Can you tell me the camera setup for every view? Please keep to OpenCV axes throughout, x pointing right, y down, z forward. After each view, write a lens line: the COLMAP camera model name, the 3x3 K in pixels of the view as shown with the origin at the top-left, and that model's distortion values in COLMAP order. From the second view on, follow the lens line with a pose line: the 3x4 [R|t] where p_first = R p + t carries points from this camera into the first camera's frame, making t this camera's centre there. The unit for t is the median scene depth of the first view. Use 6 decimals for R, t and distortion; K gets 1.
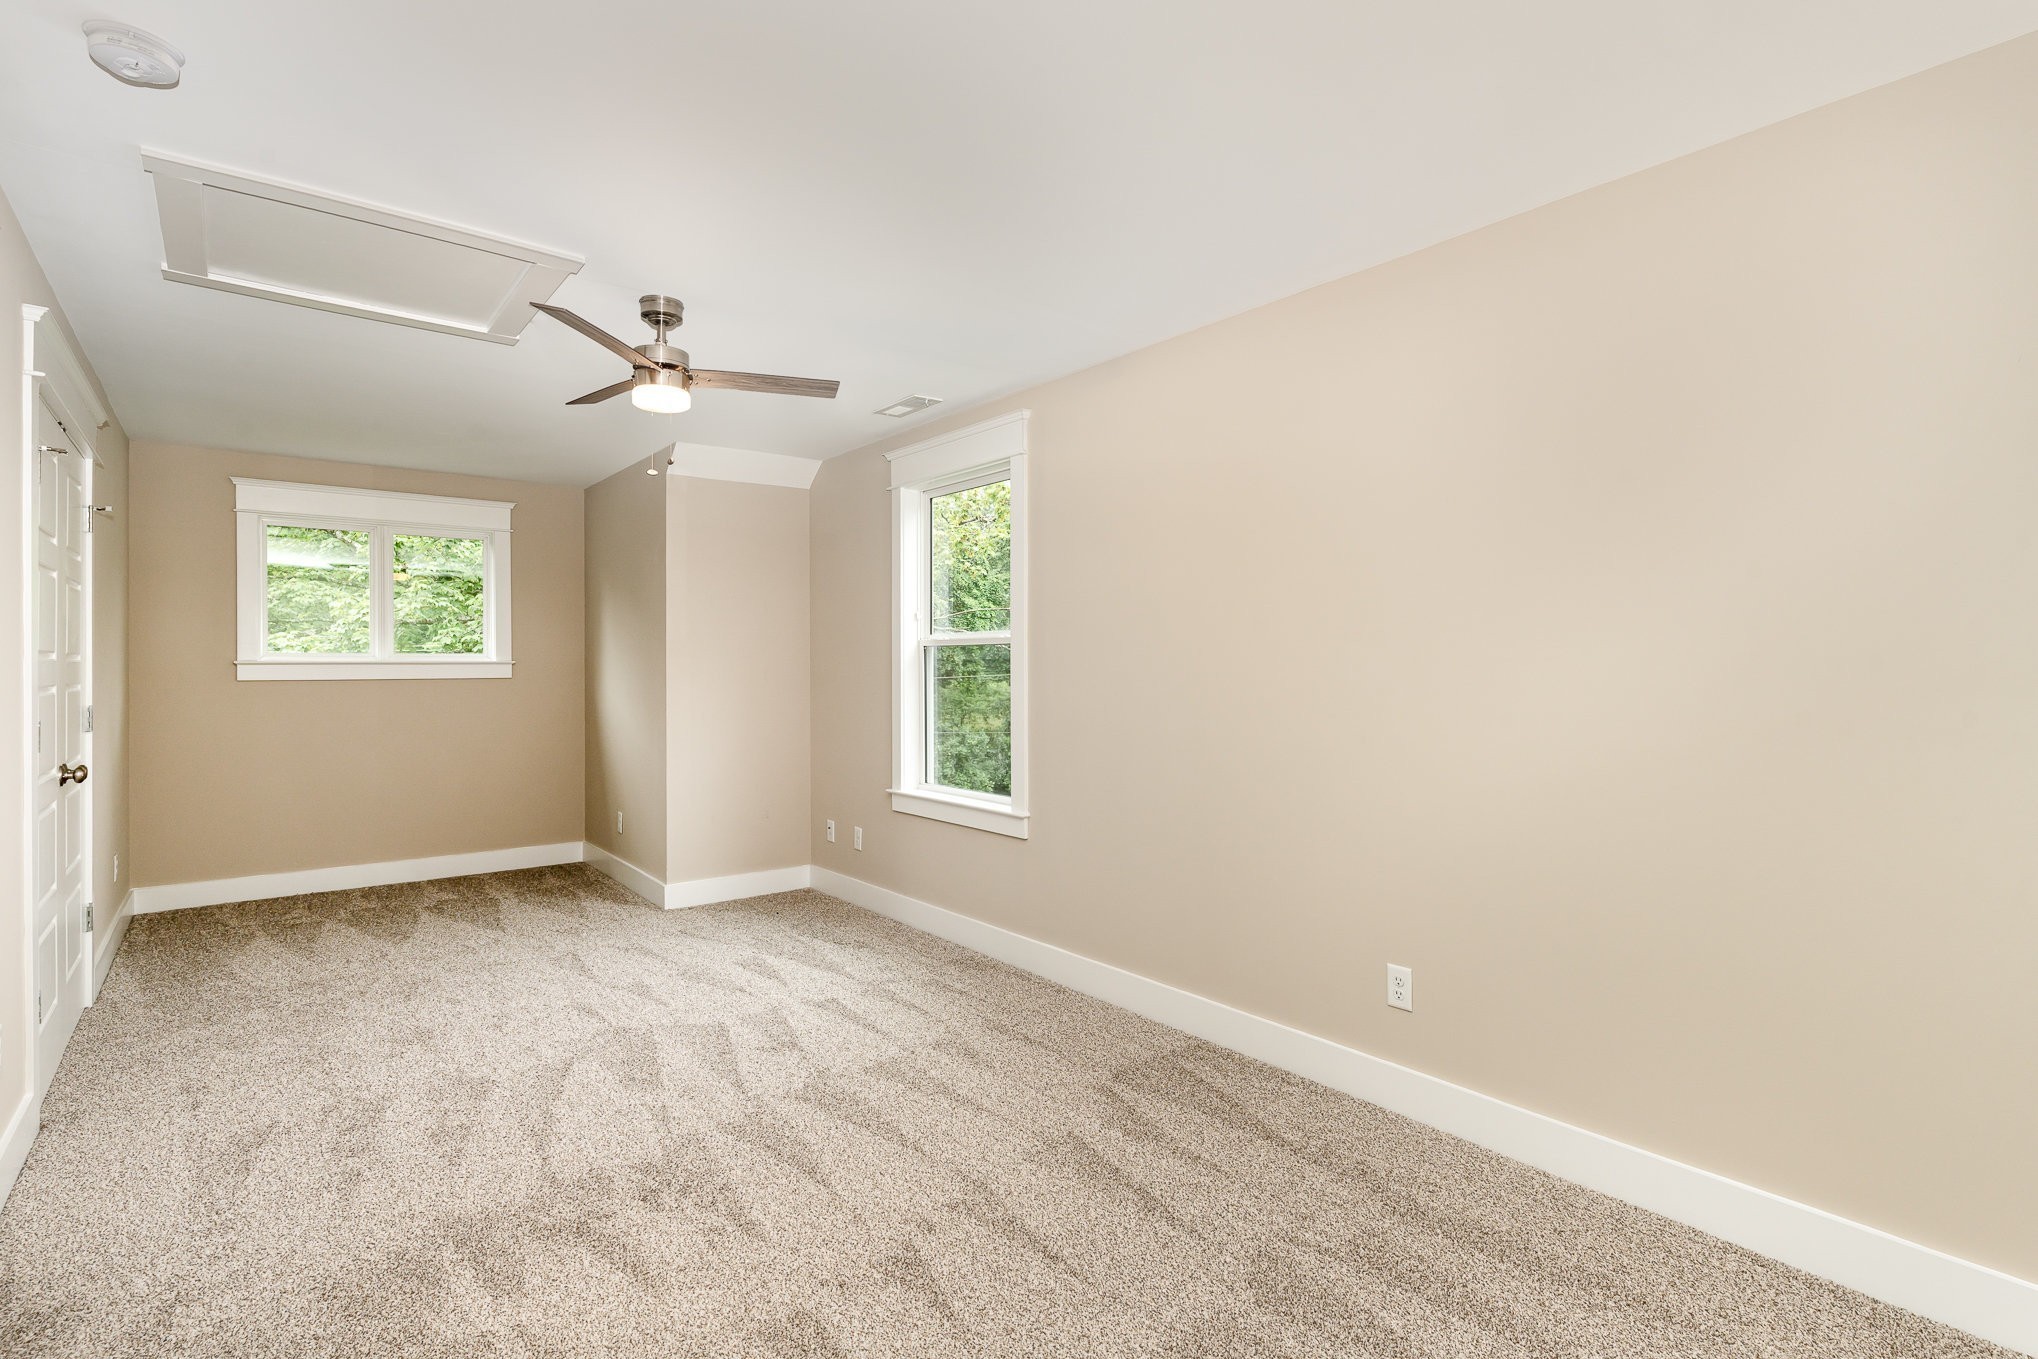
lens RADIAL K [[971.5, 0, 1012.8], [0, 971.5, 660.5], [0, 0, 1]] dist [-0.000268, -0.001060]
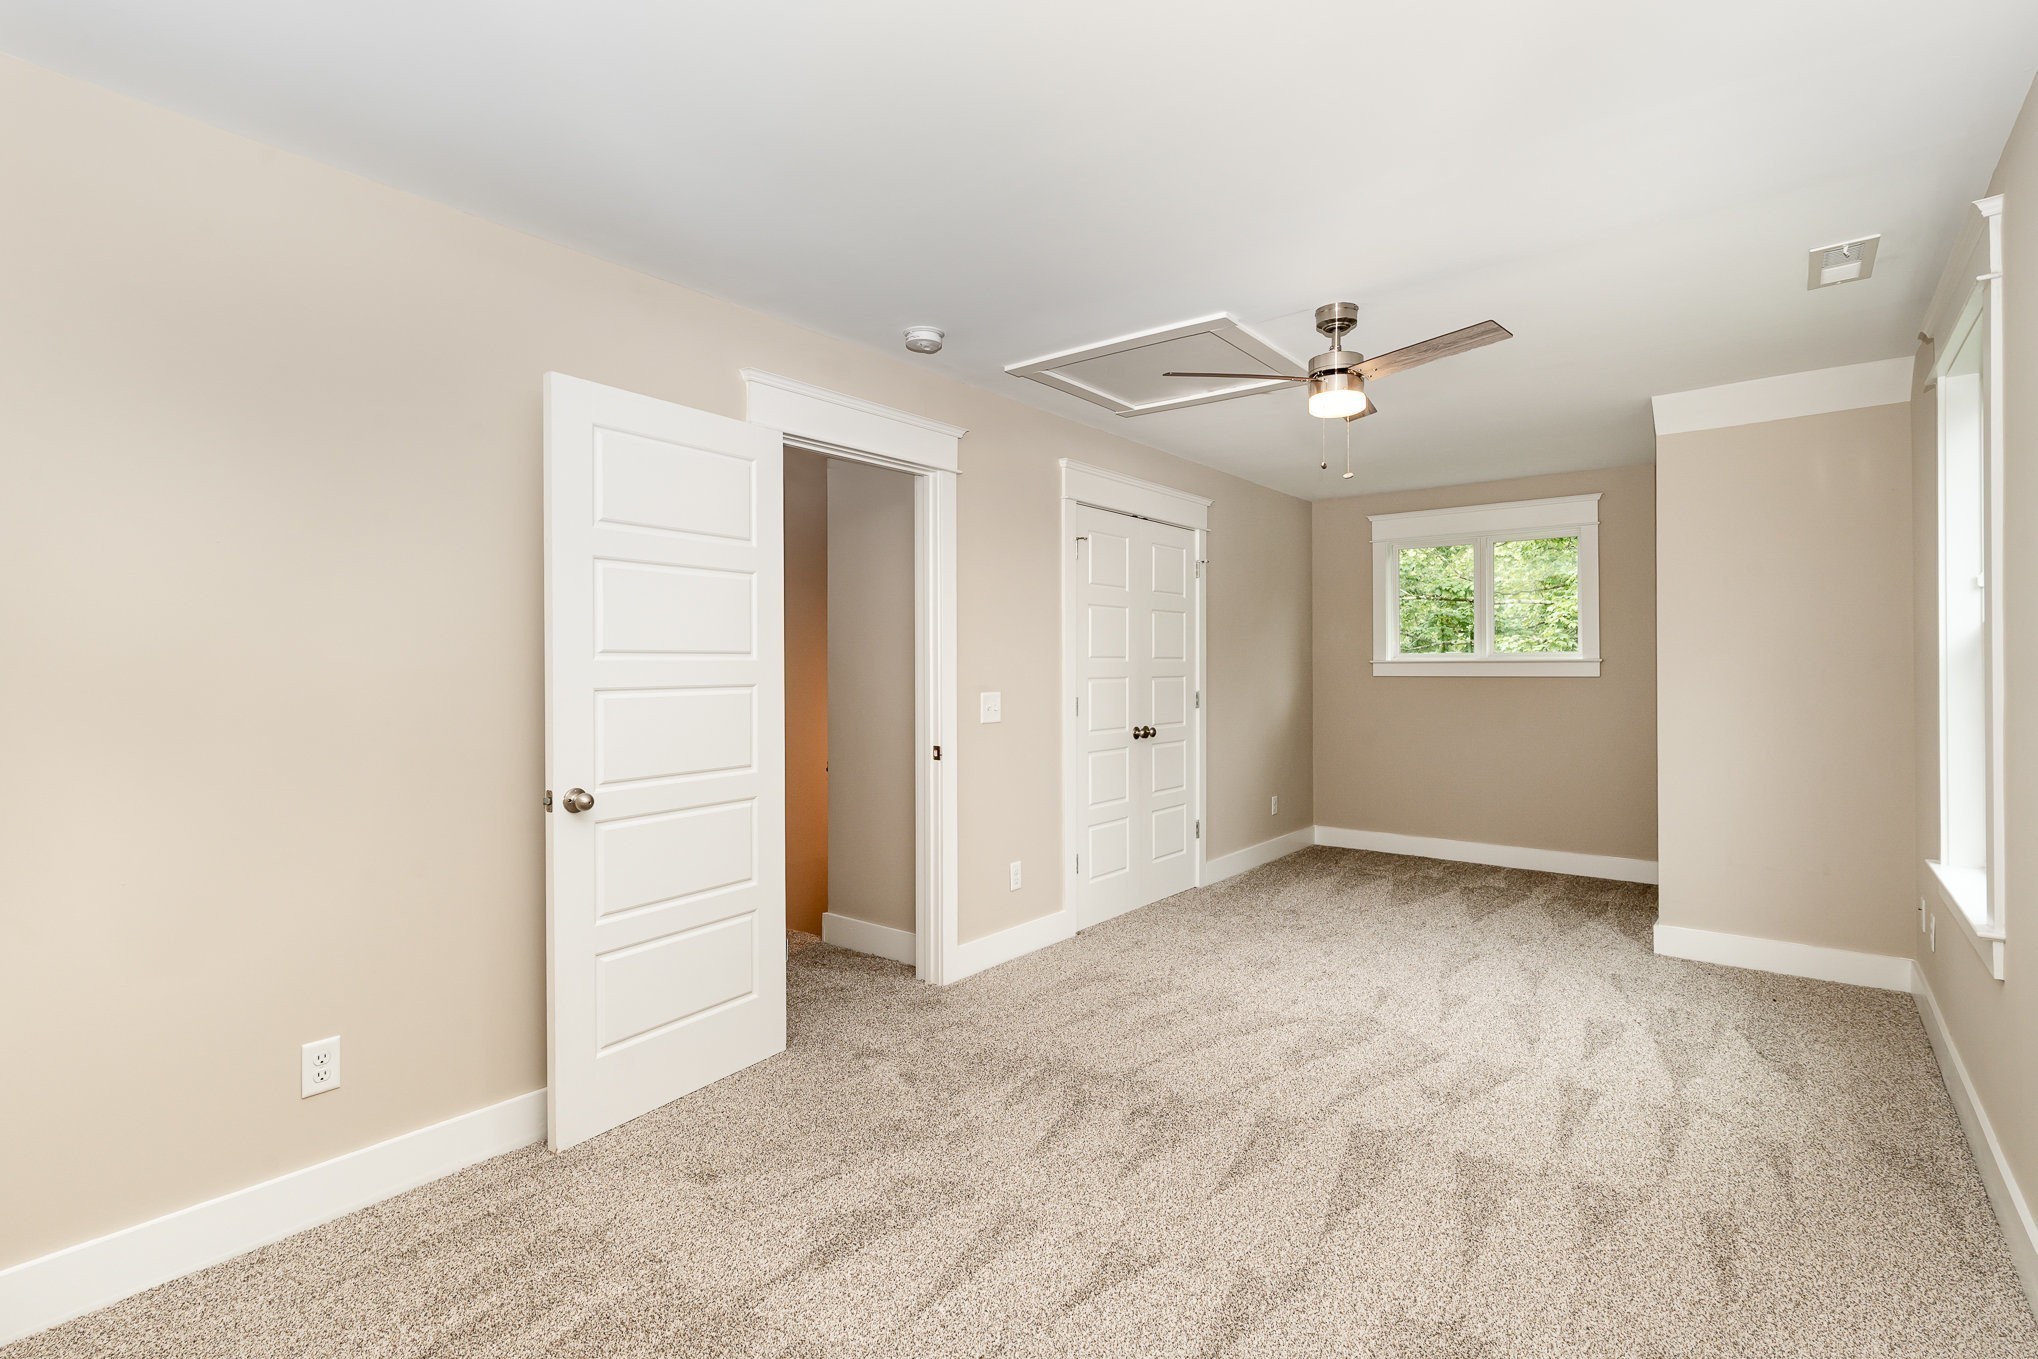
lens RADIAL K [[971.5, 0, 1012.8], [0, 971.5, 660.5], [0, 0, 1]] dist [-0.000268, -0.001060]
pose [[0.216766, -0.005133, -0.976210, 0.516541], [0.007434, 0.999966, -0.003607, 0.001916], [0.976195, -0.006475, 0.216797, 0.409956]]
